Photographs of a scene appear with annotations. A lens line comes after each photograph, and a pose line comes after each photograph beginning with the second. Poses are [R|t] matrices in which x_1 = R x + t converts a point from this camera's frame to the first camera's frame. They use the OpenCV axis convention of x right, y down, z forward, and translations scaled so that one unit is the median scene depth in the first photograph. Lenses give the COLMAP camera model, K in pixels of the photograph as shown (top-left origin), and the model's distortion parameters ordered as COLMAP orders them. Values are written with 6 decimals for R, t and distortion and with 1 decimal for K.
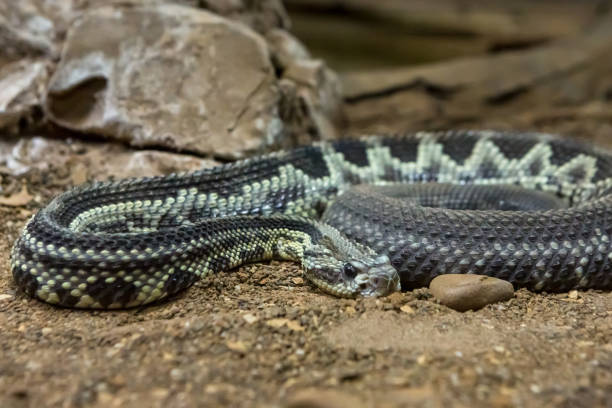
lens RADIAL K [[1243.2, 0, 303.3], [0, 1243.2, 203.2], [0, 0, 1]] dist [-0.002435, -0.234928]
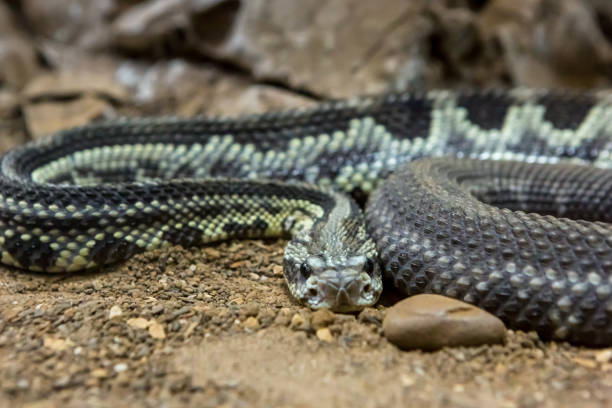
lens RADIAL K [[1243.2, 0, 303.3], [0, 1243.2, 203.2], [0, 0, 1]] dist [-0.002435, -0.234928]
pose [[0.863930, 0.130040, -0.486533, 0.388422], [-0.095655, 0.990872, 0.094987, -0.055882], [0.494444, -0.035523, 0.868483, 0.331354]]
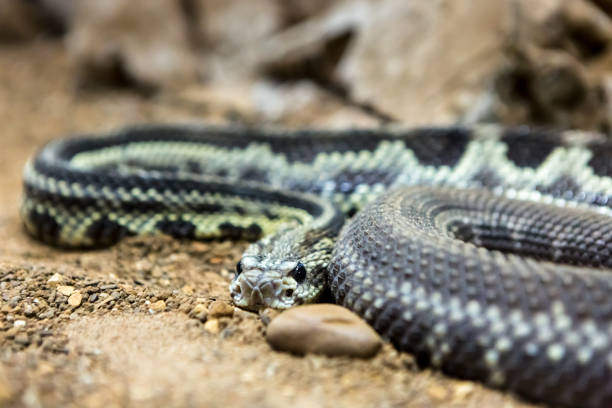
lens RADIAL K [[1212.3, 0, 306.7], [0, 1212.3, 202.6], [0, 0, 1]] dist [0.045199, -0.356441]
pose [[0.628560, 0.194586, -0.753026, 0.610908], [-0.192377, 0.977010, 0.091885, -0.061403], [0.753593, 0.087110, 0.651543, 0.514944]]
